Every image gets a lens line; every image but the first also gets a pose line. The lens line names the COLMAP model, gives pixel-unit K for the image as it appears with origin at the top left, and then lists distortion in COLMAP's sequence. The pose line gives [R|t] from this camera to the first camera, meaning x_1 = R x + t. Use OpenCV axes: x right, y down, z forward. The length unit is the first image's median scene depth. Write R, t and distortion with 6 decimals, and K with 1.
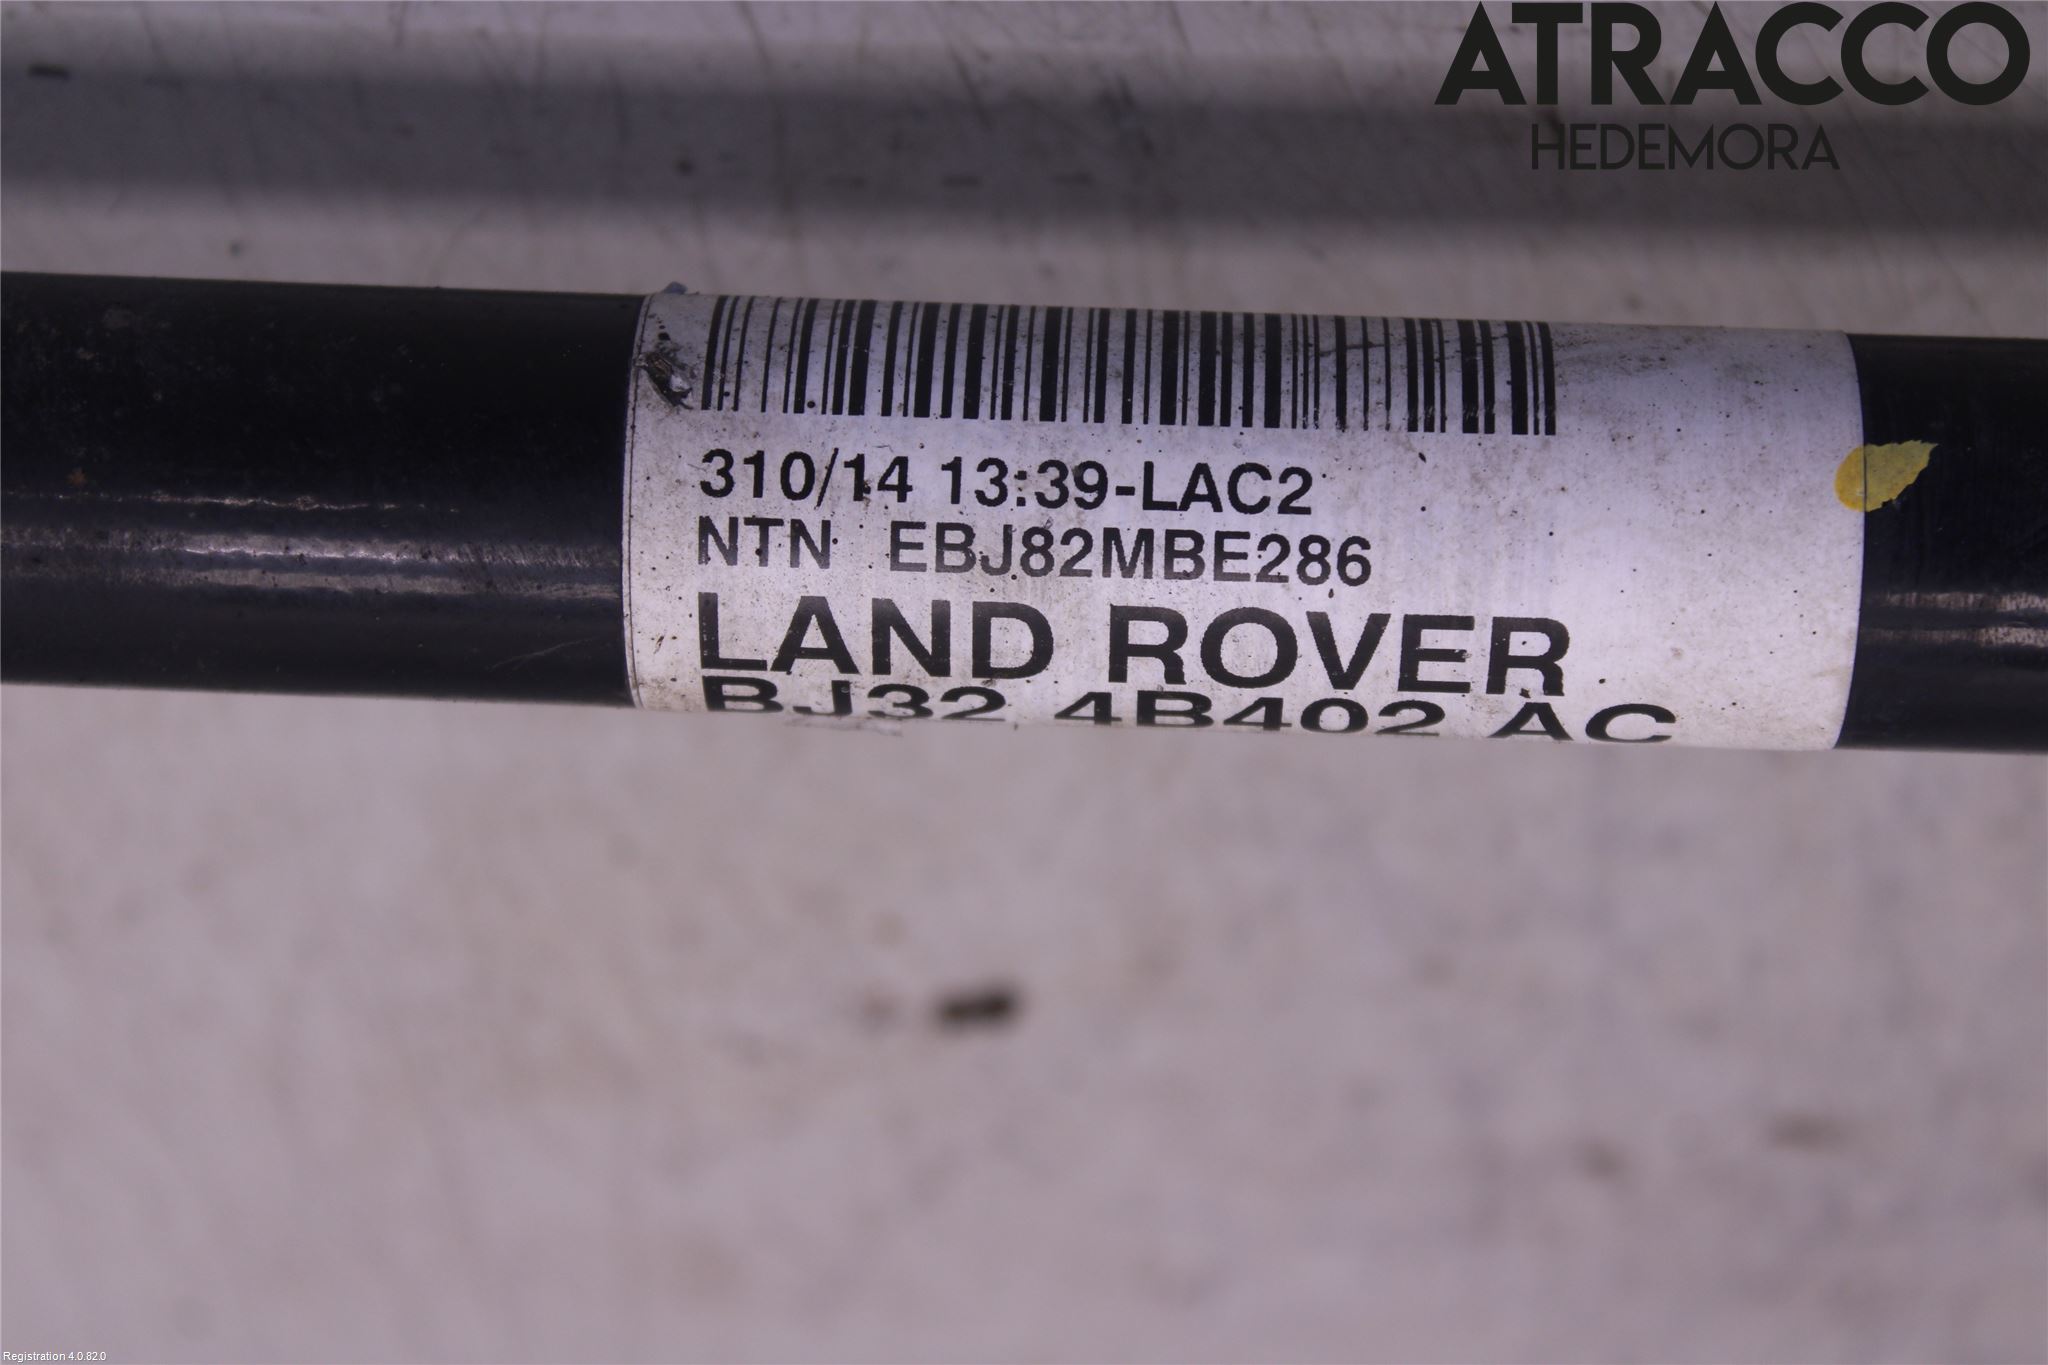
lens RADIAL K [[6213.2, 0, 1026.2], [0, 6213.2, 682.1], [0, 0, 1]] dist [-0.092246, 0.000000]
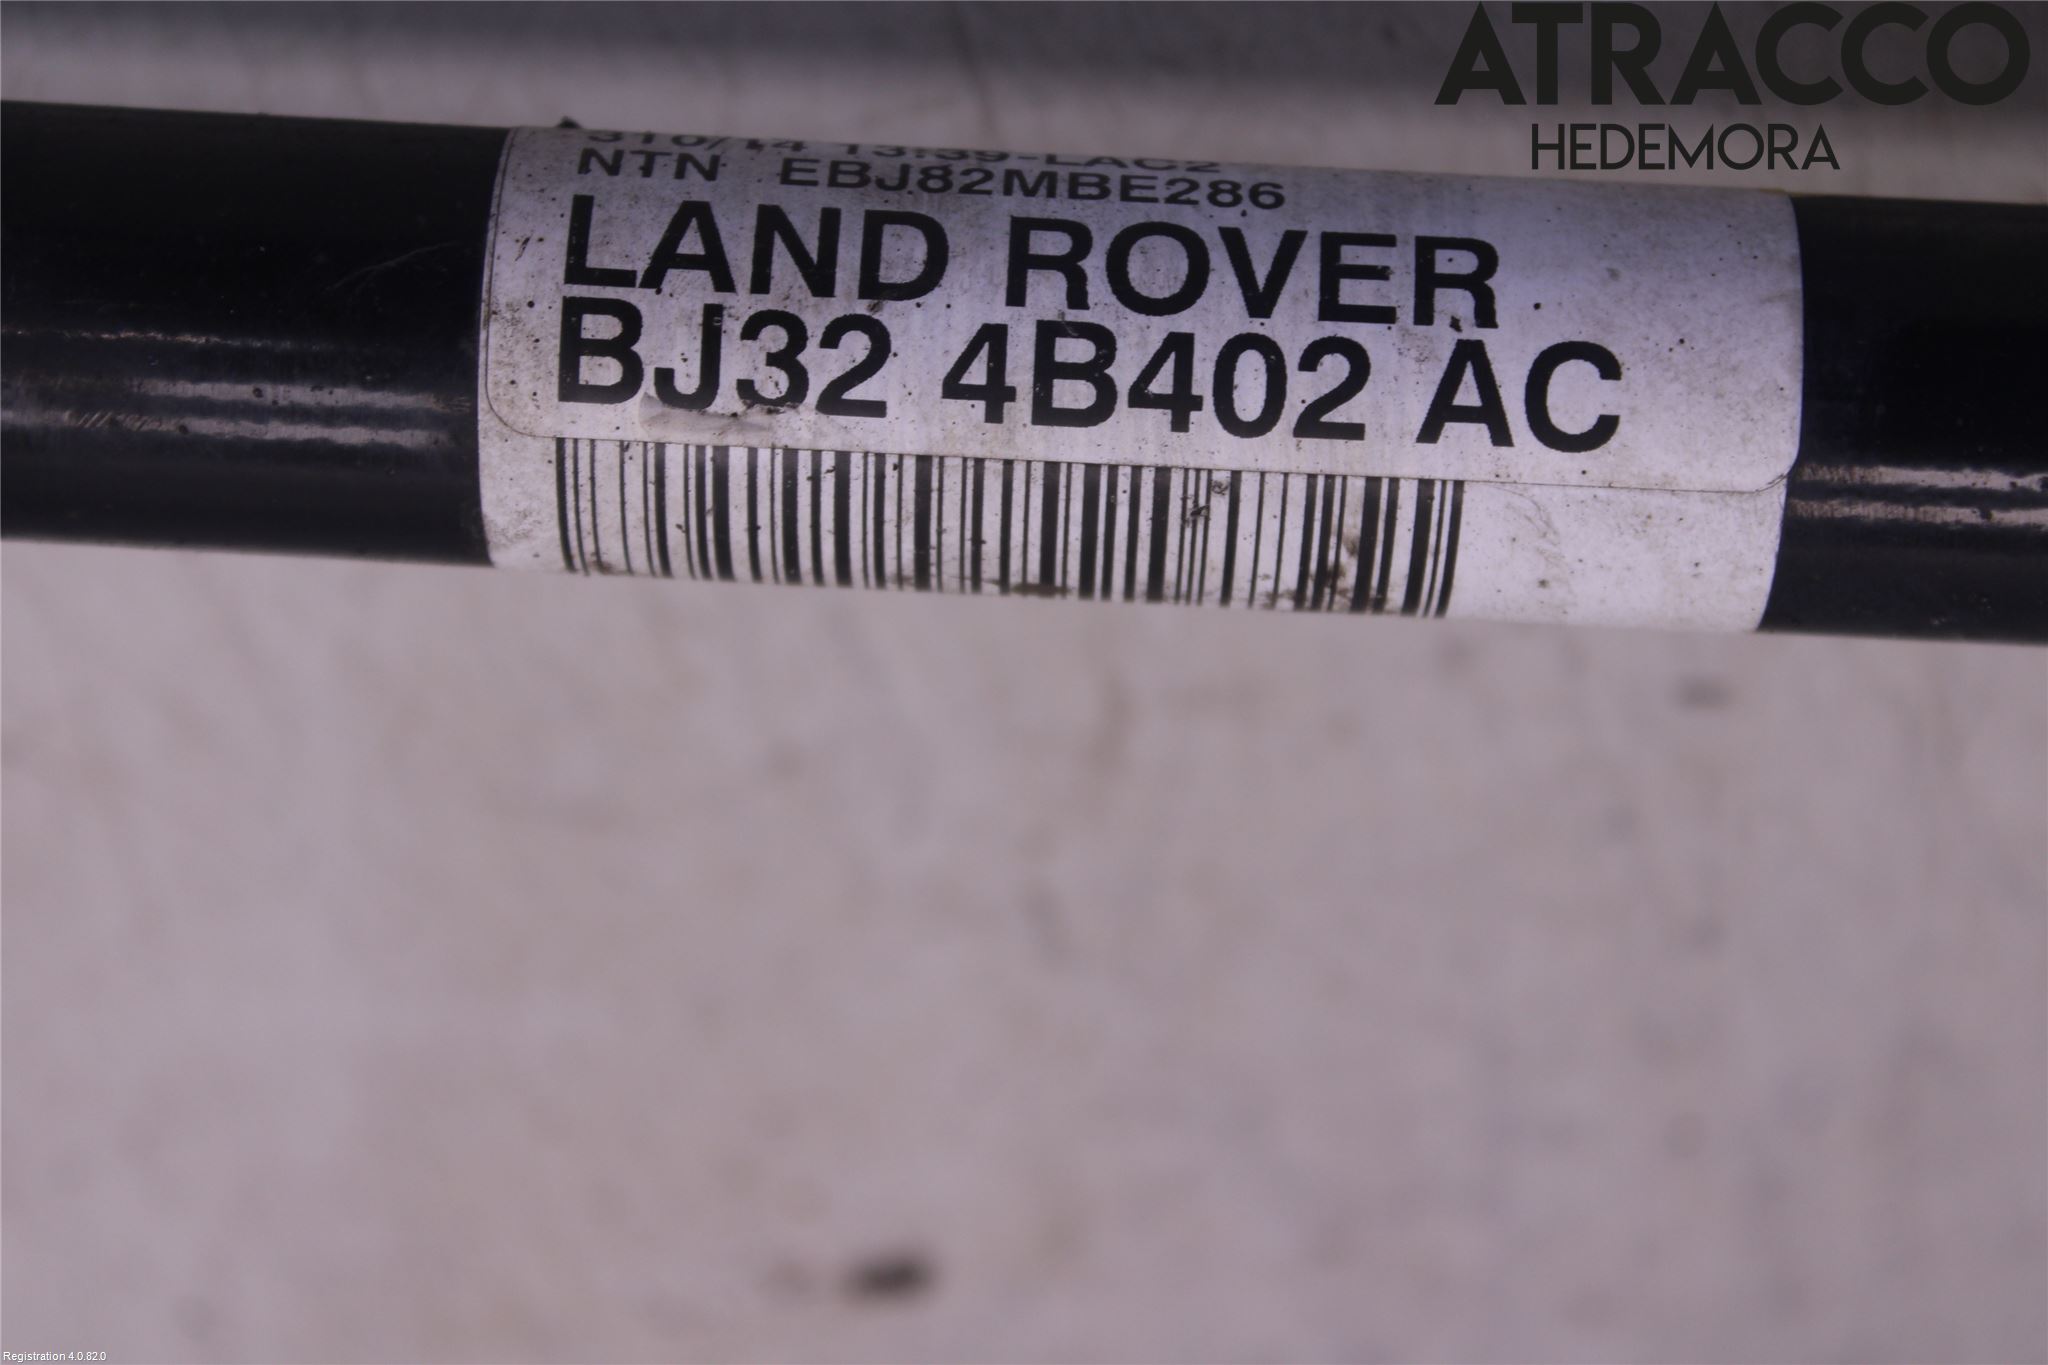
lens RADIAL K [[6213.2, 0, 1021.8], [0, 6213.2, 682.0], [0, 0, 1]] dist [-0.092246, 0.000000]
pose [[0.996806, 0.071396, 0.035793, -0.013445], [0.020887, 0.199530, -0.979669, 0.919113], [-0.077086, 0.977287, 0.197401, 0.876345]]
